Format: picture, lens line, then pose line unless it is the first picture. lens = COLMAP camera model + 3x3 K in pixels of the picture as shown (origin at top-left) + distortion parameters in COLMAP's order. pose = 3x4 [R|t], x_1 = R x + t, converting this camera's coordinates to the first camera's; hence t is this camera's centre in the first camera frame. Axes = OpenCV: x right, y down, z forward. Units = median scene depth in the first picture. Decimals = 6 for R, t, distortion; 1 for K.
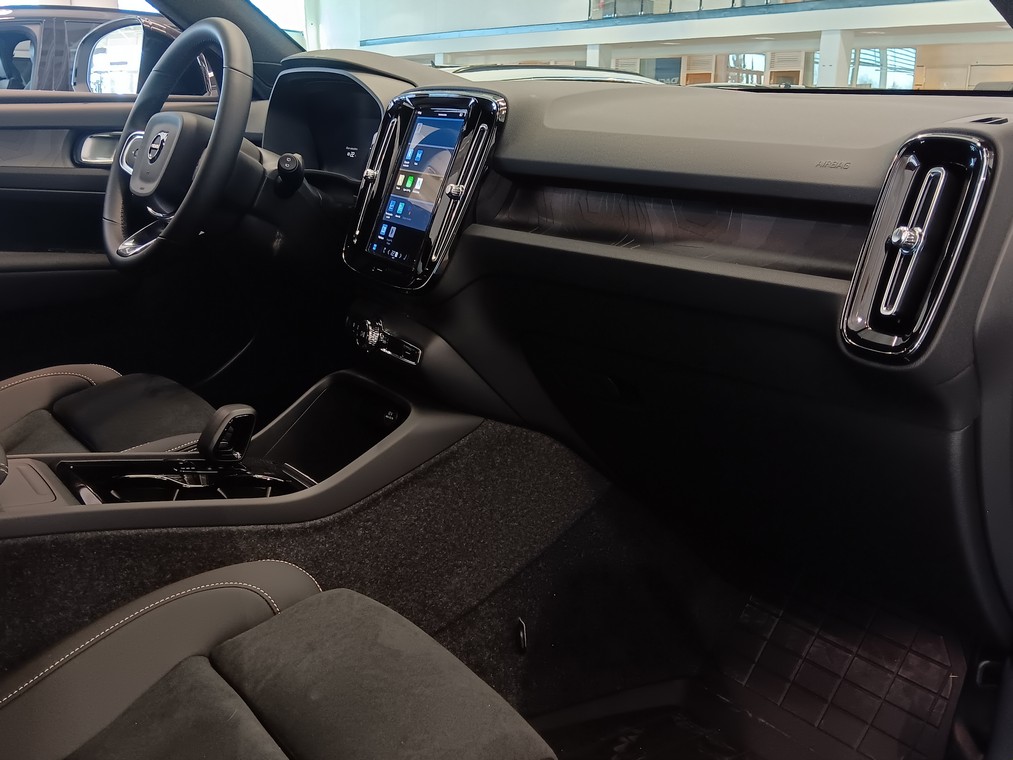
lens RADIAL K [[1039.1, 0, 506.5], [0, 1039.1, 380.0], [0, 0, 1]] dist [0.130826, -0.350832]
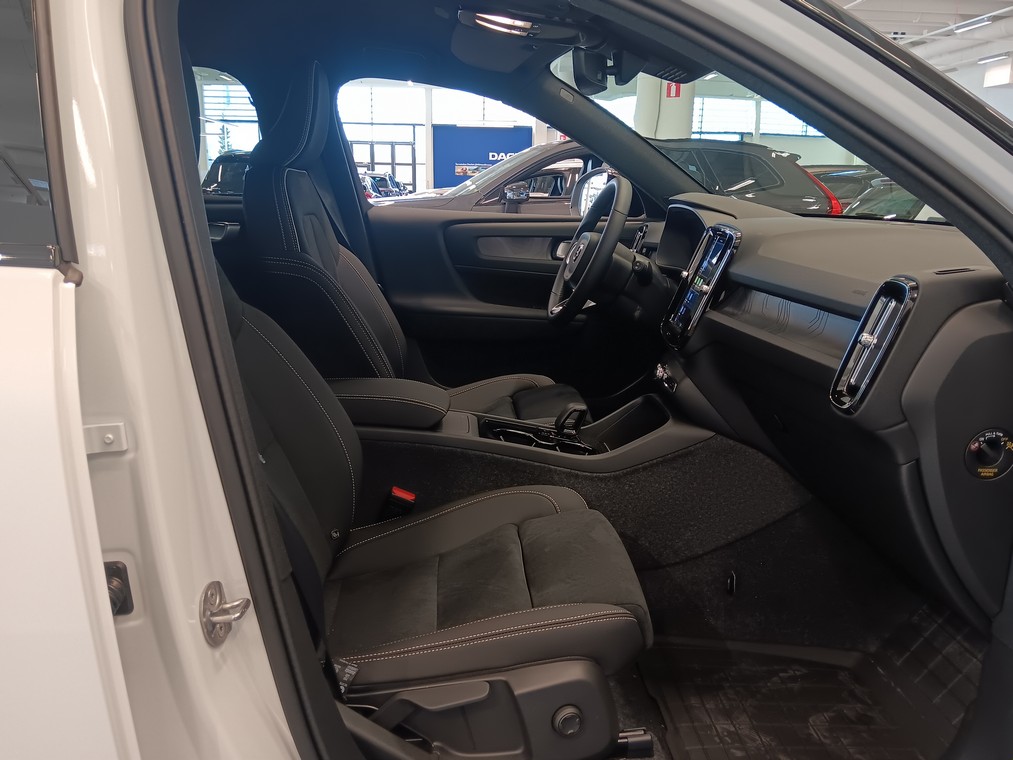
lens RADIAL K [[1039.1, 0, 506.5], [0, 1039.1, 380.0], [0, 0, 1]] dist [0.130826, -0.350832]
pose [[0.809146, 0.116941, -0.575854, 0.611232], [-0.150922, 0.988481, -0.011329, 0.022550], [0.567895, 0.096076, 0.817474, -0.463872]]
